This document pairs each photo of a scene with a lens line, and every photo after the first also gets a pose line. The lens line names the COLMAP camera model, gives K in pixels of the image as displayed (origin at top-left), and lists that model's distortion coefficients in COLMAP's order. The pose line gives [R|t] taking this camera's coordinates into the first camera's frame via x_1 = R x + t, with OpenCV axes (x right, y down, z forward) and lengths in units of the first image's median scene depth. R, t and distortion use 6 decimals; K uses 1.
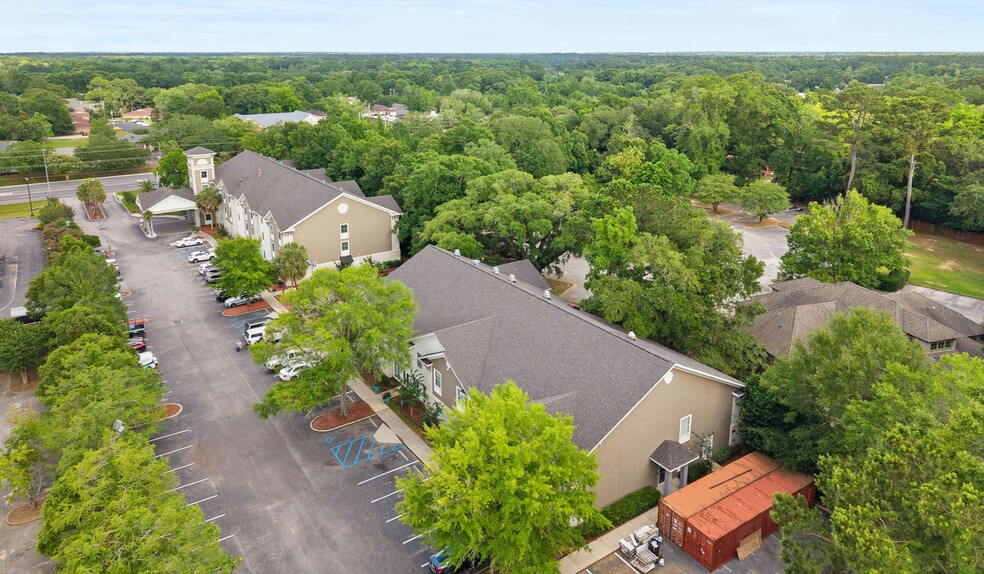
lens RADIAL K [[657.4, 0, 491.1], [0, 657.4, 204.0], [0, 0, 1]] dist [0.040054, -0.042804]
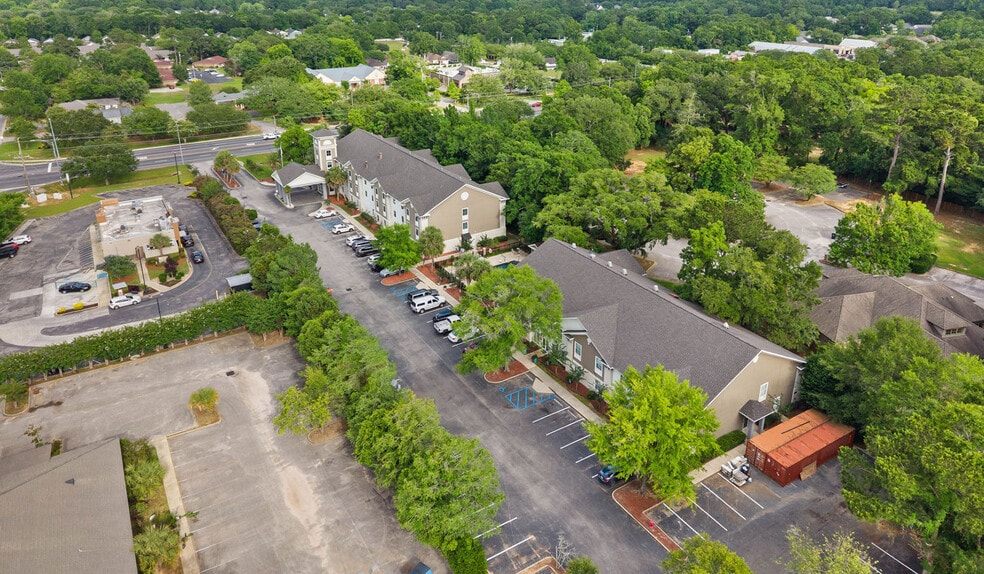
lens RADIAL K [[657.4, 0, 491.1], [0, 657.4, 204.0], [0, 0, 1]] dist [0.040054, -0.042804]
pose [[0.999185, 0.014791, -0.037553, -0.136733], [-0.010560, 0.993825, 0.110455, -0.119593], [0.038955, -0.109969, 0.993171, -0.221628]]
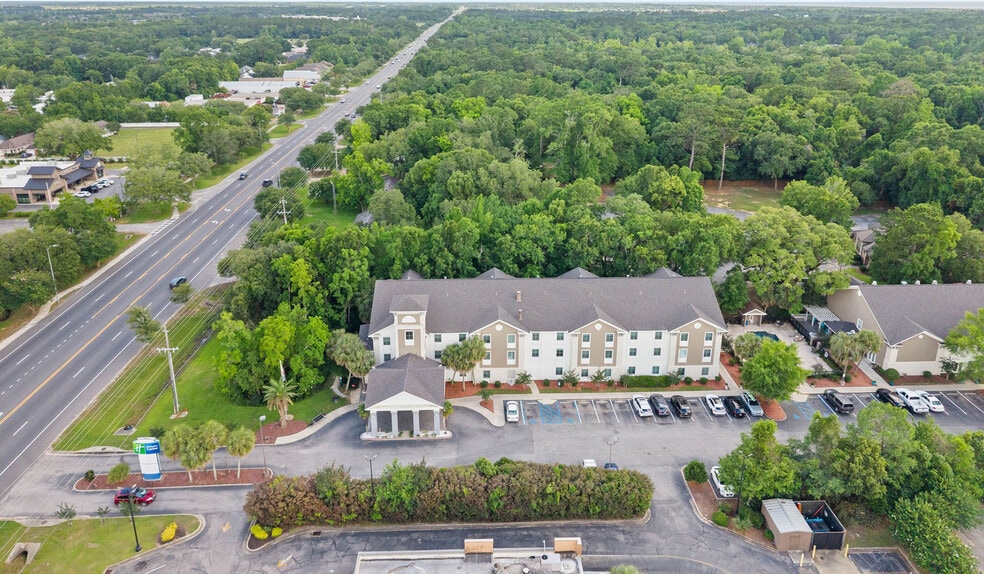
lens RADIAL K [[657.4, 0, 491.1], [0, 657.4, 204.0], [0, 0, 1]] dist [0.040054, -0.042804]
pose [[0.536728, -0.248272, 0.806402, -1.307121], [0.188266, 0.966874, 0.172370, -0.402397], [-0.822484, 0.059302, 0.565689, 0.700796]]
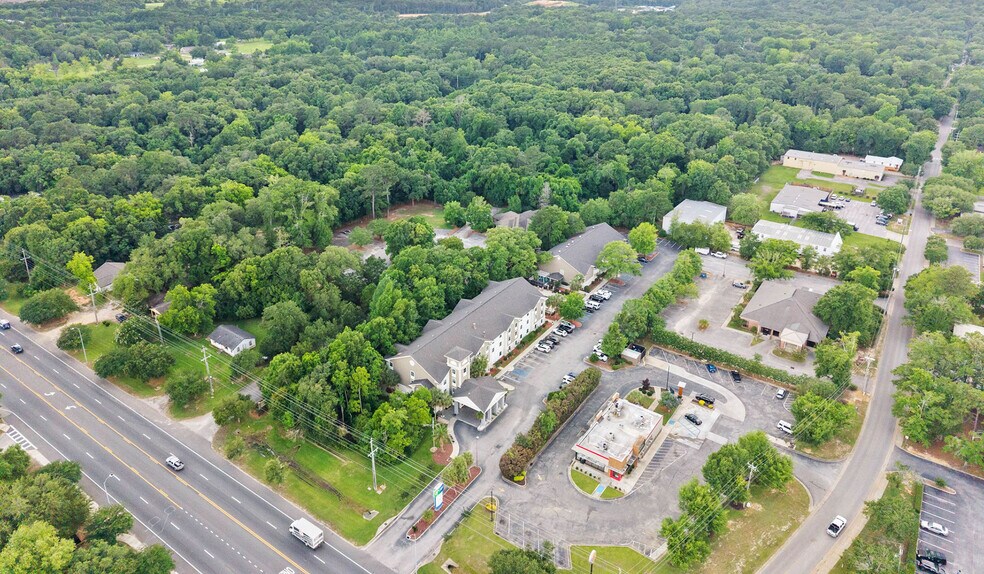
lens RADIAL K [[657.4, 0, 491.1], [0, 657.4, 204.0], [0, 0, 1]] dist [0.040054, -0.042804]
pose [[-0.355246, -0.325806, 0.876157, -2.043377], [0.210171, 0.885457, 0.414480, -1.168927], [-0.910840, 0.331385, -0.246080, 1.595404]]
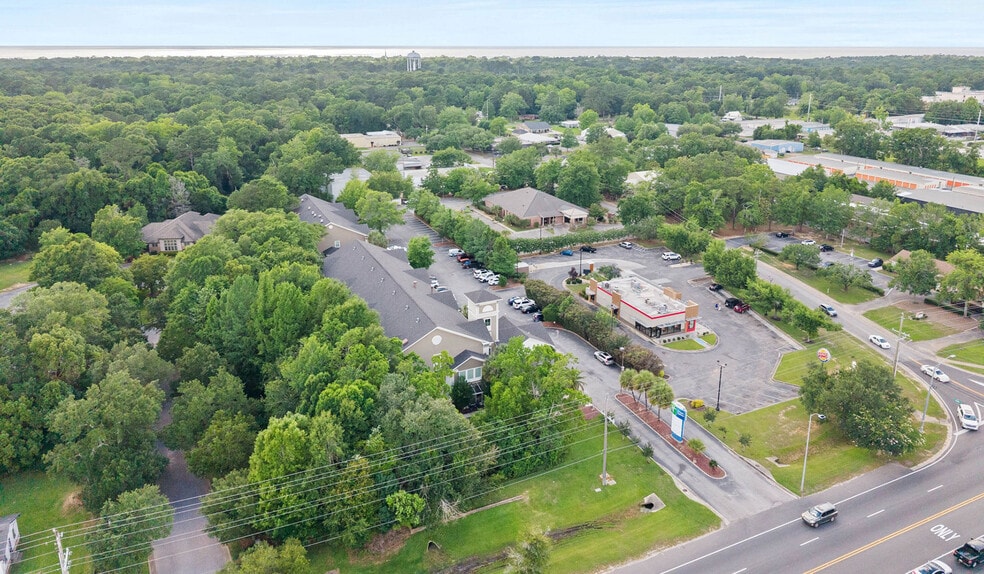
lens RADIAL K [[653.9, 0, 491.3], [0, 653.9, 232.3], [0, 0, 1]] dist [0.051823, -0.067423]
pose [[-0.985726, -0.046687, 0.161753, -0.807586], [0.037807, 0.874856, 0.482906, -0.780163], [-0.164056, 0.482129, -0.860603, 2.334995]]
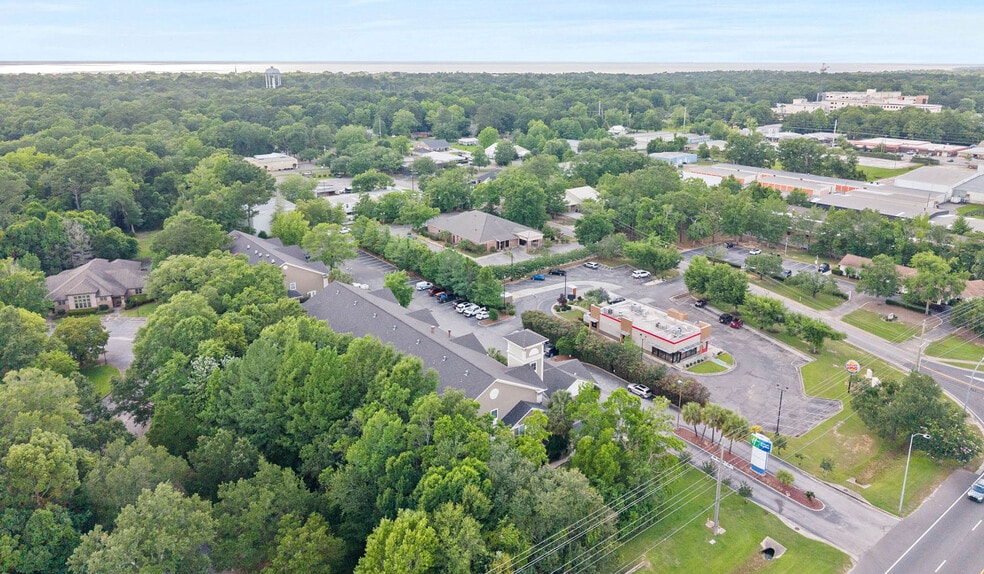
lens RADIAL K [[655.8, 0, 491.8], [0, 655.8, 244.2], [0, 0, 1]] dist [0.041931, -0.045263]
pose [[-0.998707, 0.012296, -0.049325, -0.499504], [-0.012932, 0.876932, 0.480440, -0.762226], [0.049162, 0.480457, -0.875639, 2.243809]]
